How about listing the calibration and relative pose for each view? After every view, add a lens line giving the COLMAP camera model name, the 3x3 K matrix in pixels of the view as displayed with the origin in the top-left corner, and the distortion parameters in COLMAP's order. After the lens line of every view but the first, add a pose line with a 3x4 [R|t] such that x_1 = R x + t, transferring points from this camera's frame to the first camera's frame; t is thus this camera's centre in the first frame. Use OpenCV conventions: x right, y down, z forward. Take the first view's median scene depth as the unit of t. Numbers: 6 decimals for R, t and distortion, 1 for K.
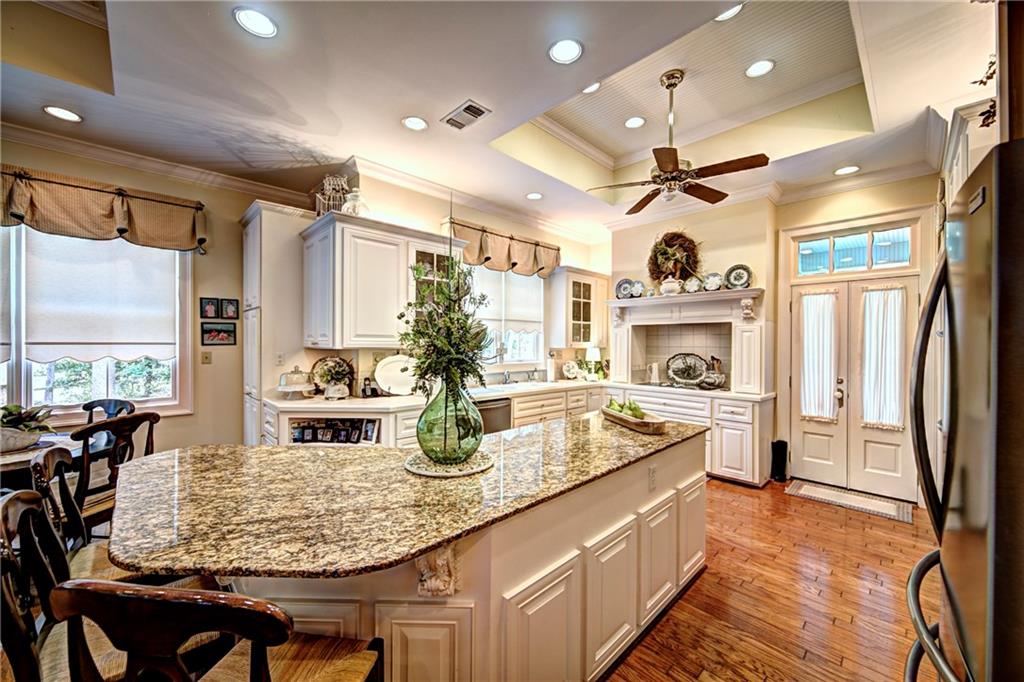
lens RADIAL K [[386.0, 0, 510.0], [0, 386.0, 340.5], [0, 0, 1]] dist [0.003243, 0.000407]
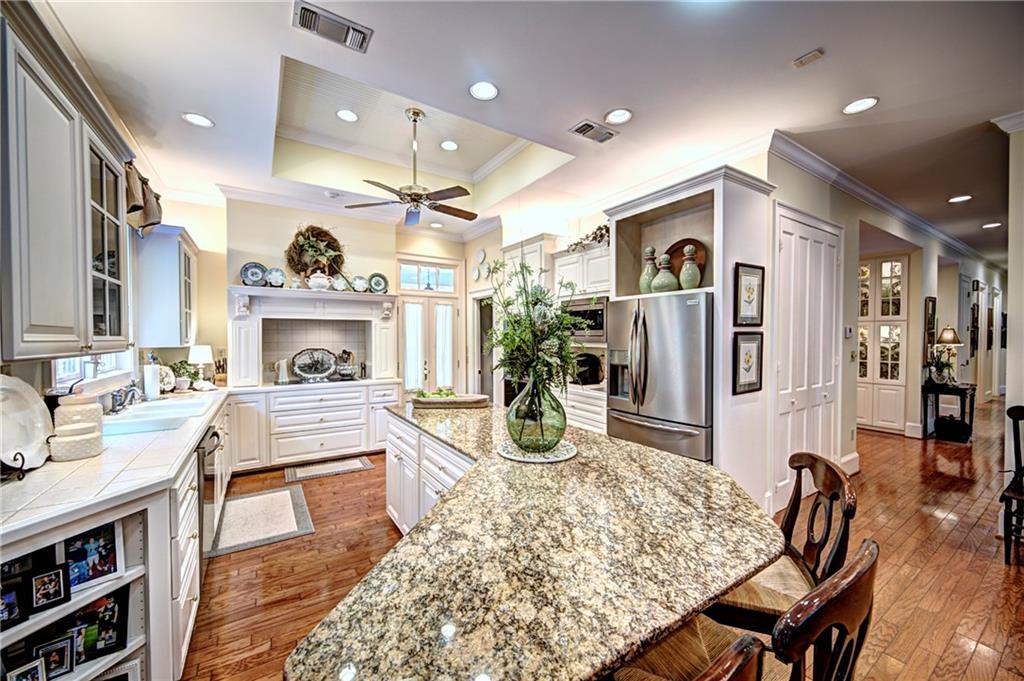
lens RADIAL K [[386.0, 0, 508.7], [0, 386.0, 339.0], [0, 0, 1]] dist [0.003243, 0.000407]
pose [[0.196230, -0.011893, 0.980486, -0.508616], [-0.002937, 0.999915, 0.012716, -0.006523], [-0.980554, -0.005375, 0.196178, 0.352573]]
